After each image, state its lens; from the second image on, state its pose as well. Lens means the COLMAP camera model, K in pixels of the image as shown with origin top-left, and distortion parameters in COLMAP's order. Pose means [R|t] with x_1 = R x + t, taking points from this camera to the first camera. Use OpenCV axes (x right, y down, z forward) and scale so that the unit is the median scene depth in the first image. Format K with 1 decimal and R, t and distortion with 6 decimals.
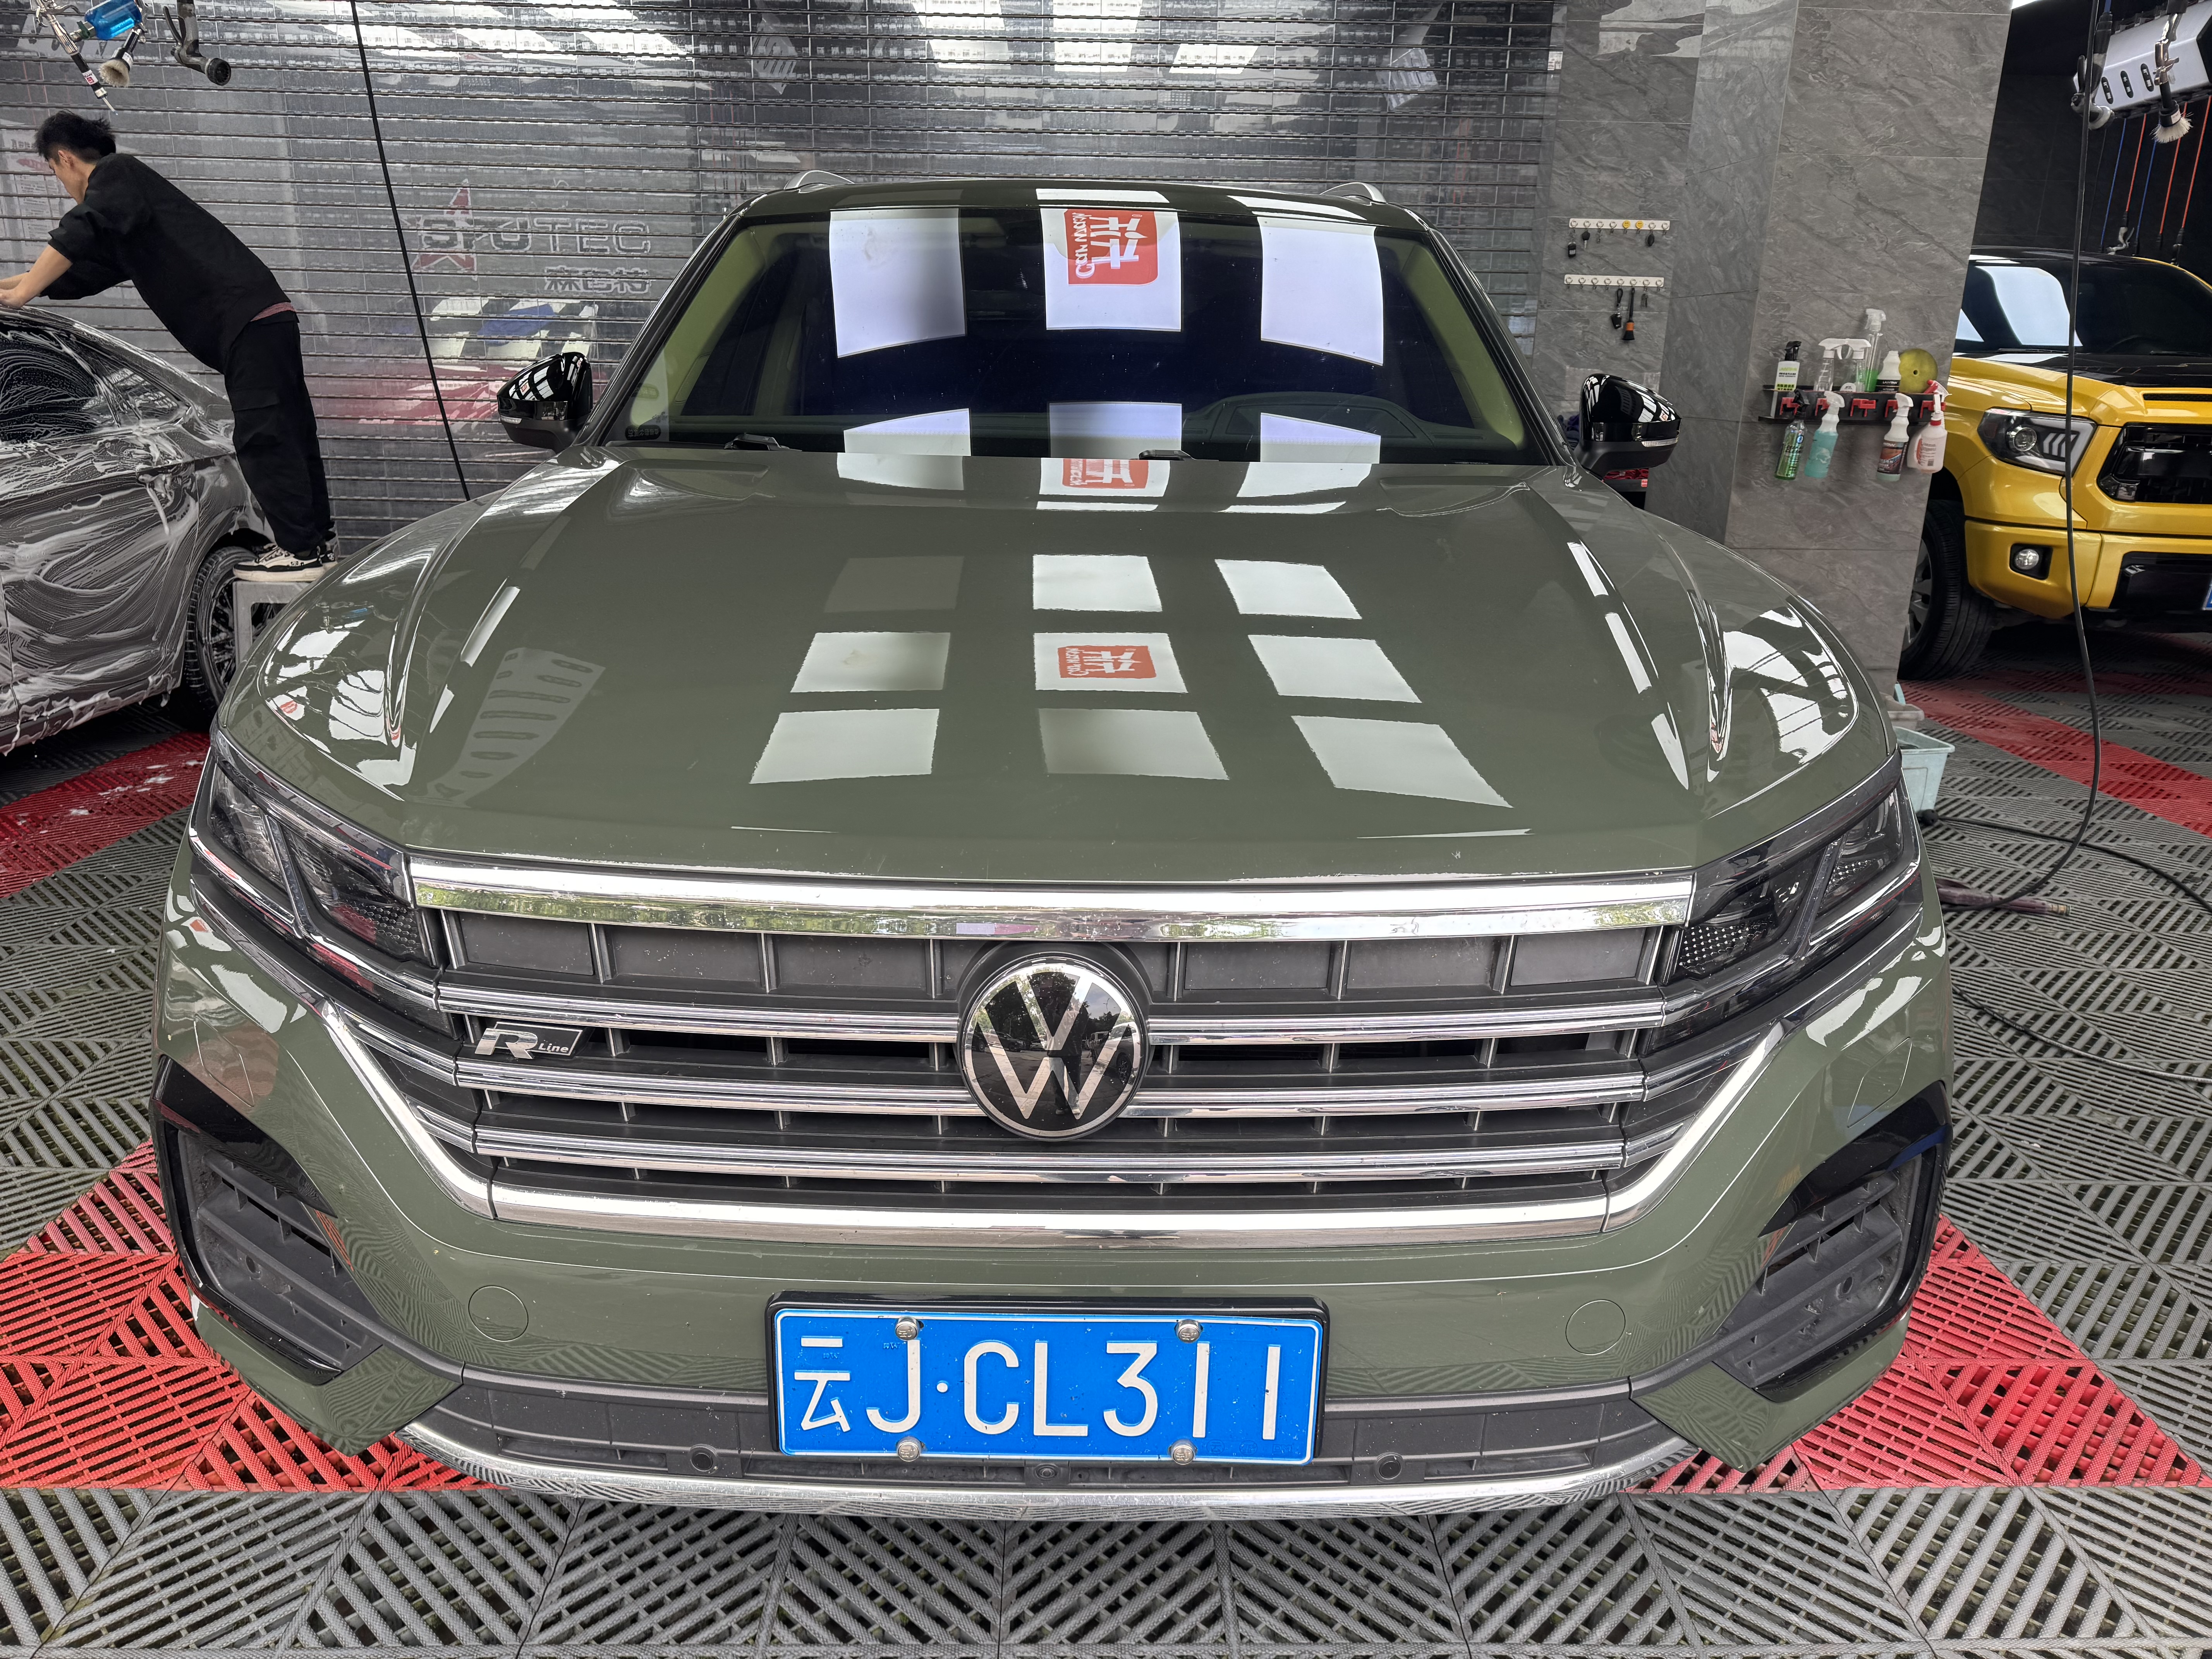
lens RADIAL K [[1842.3, 0, 1106.0], [0, 1842.3, 829.5], [0, 0, 1]] dist [0.005366, 0.005599]
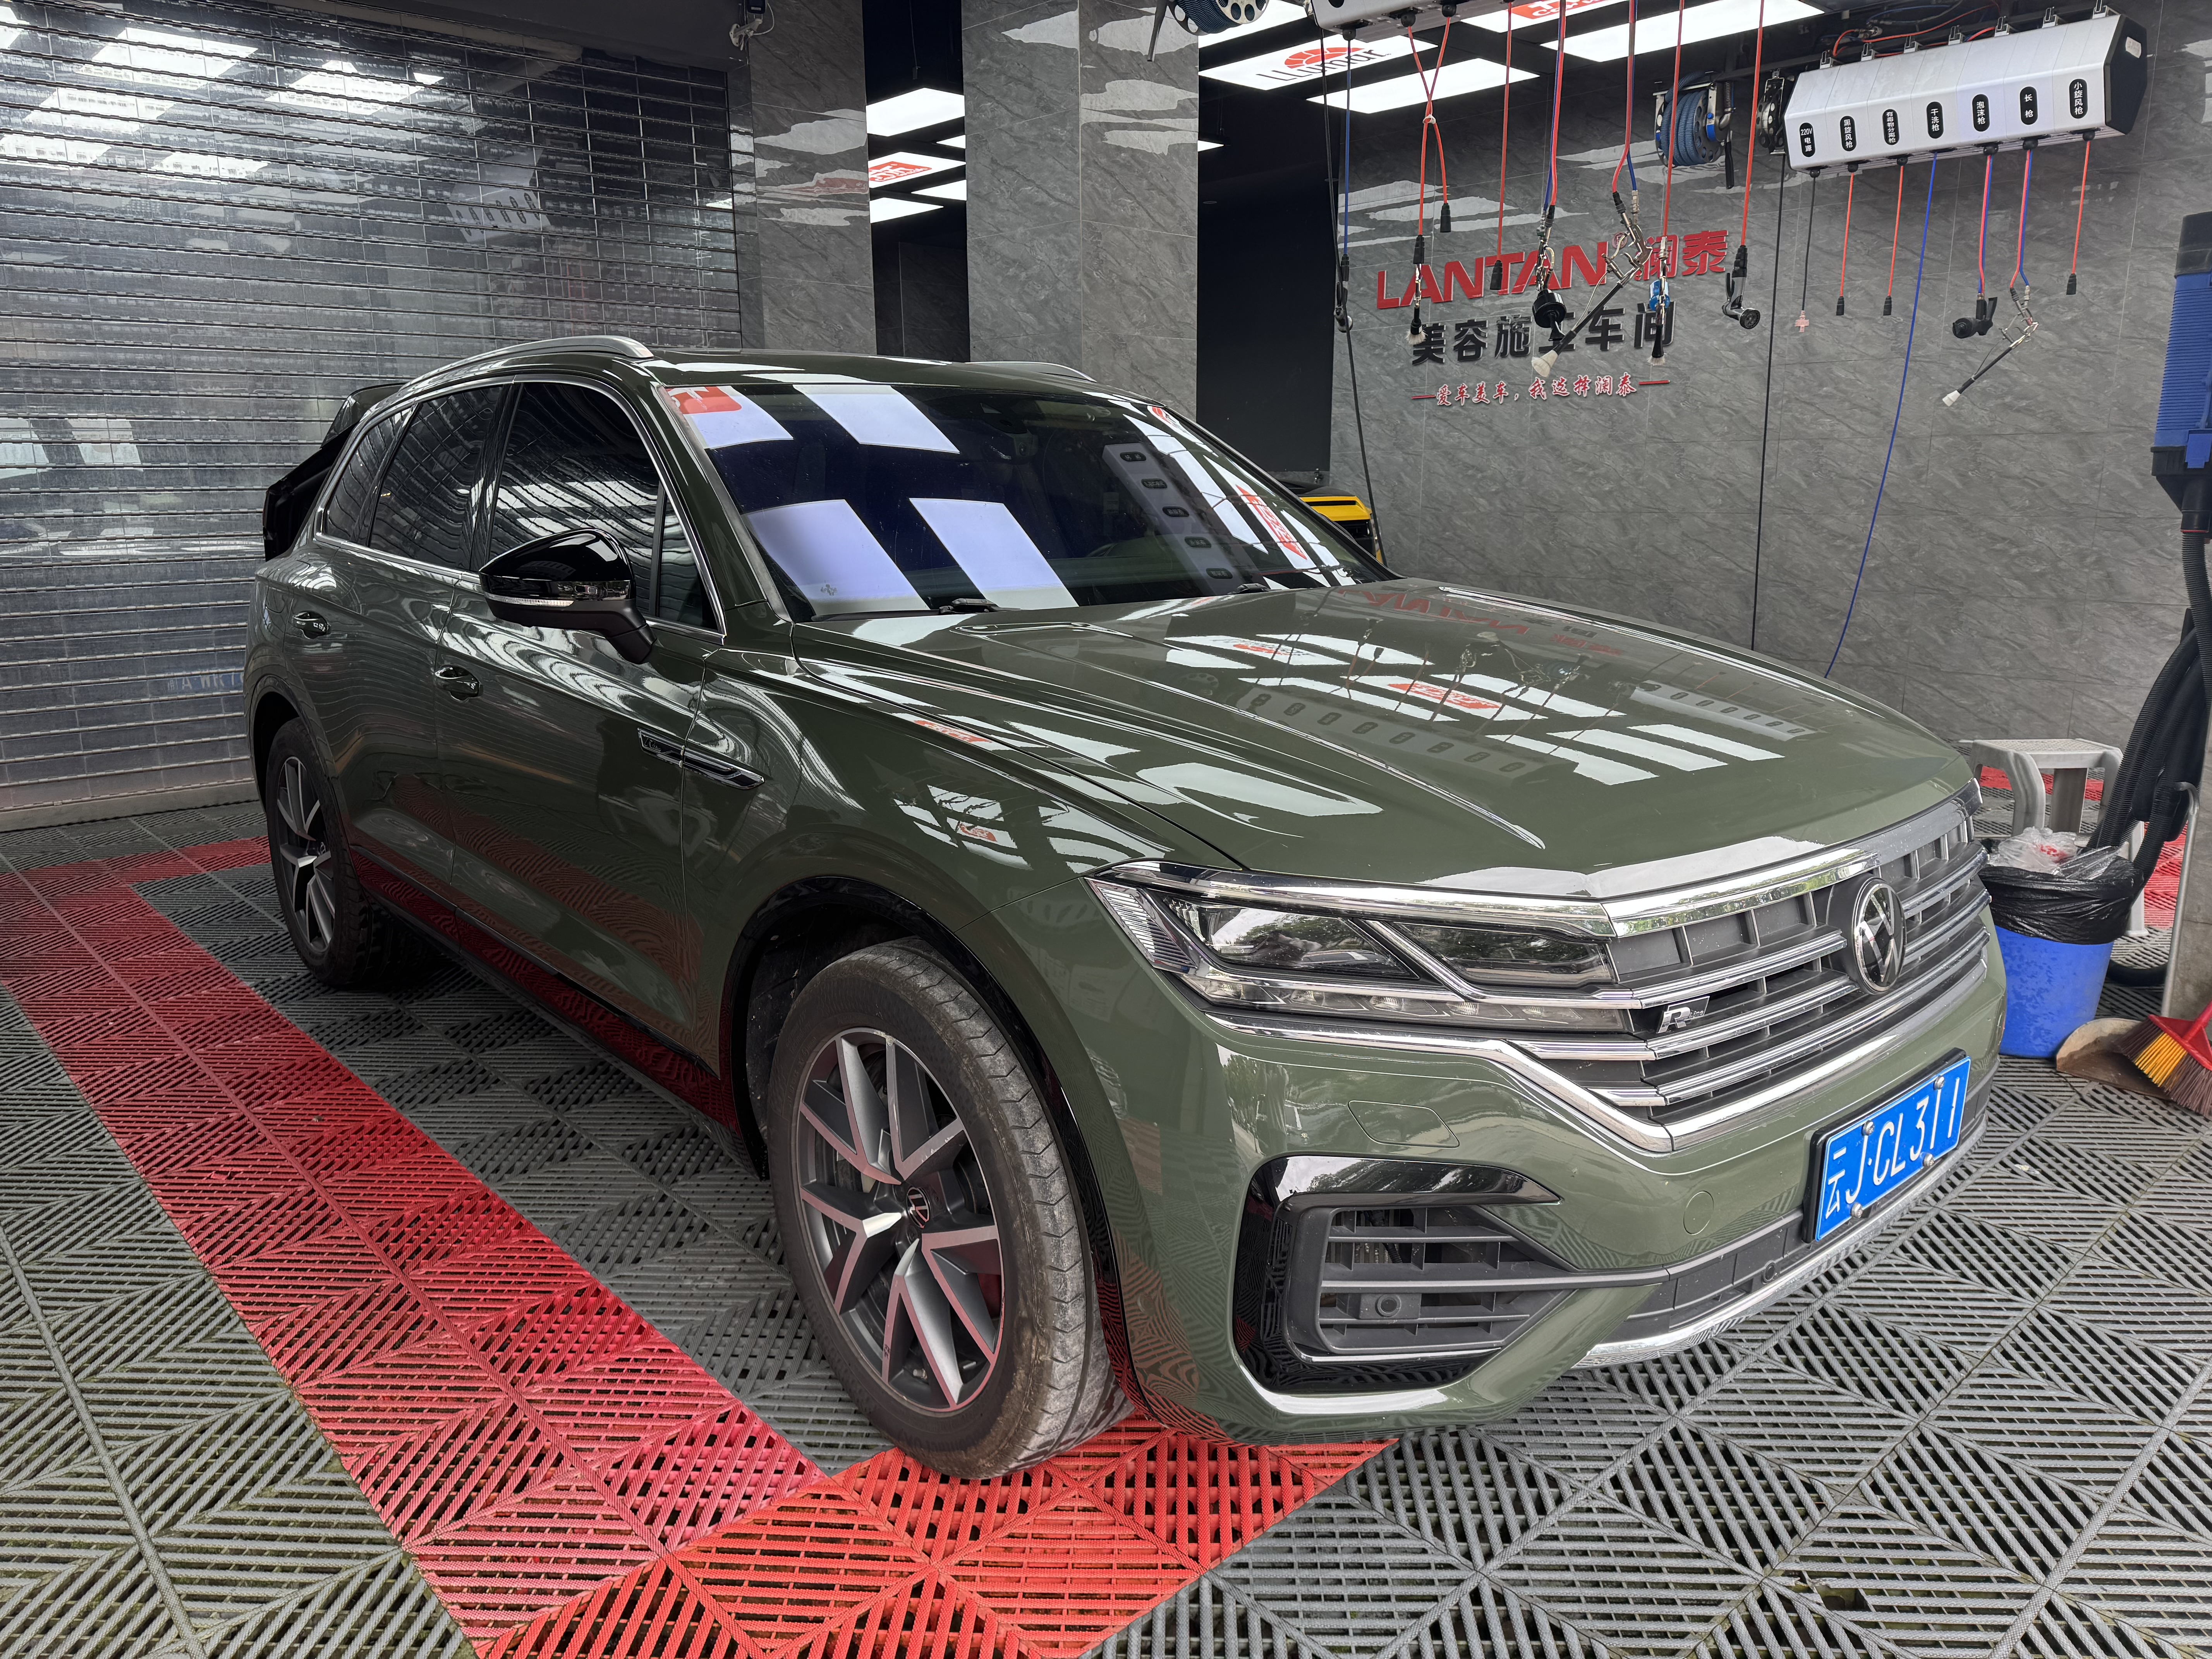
lens RADIAL K [[1842.3, 0, 1106.0], [0, 1842.3, 829.5], [0, 0, 1]] dist [0.005366, 0.005599]
pose [[0.708483, -0.149538, 0.689703, -0.569386], [0.186146, 0.982281, 0.021759, -0.049007], [-0.680736, 0.112969, 0.723766, 0.097275]]
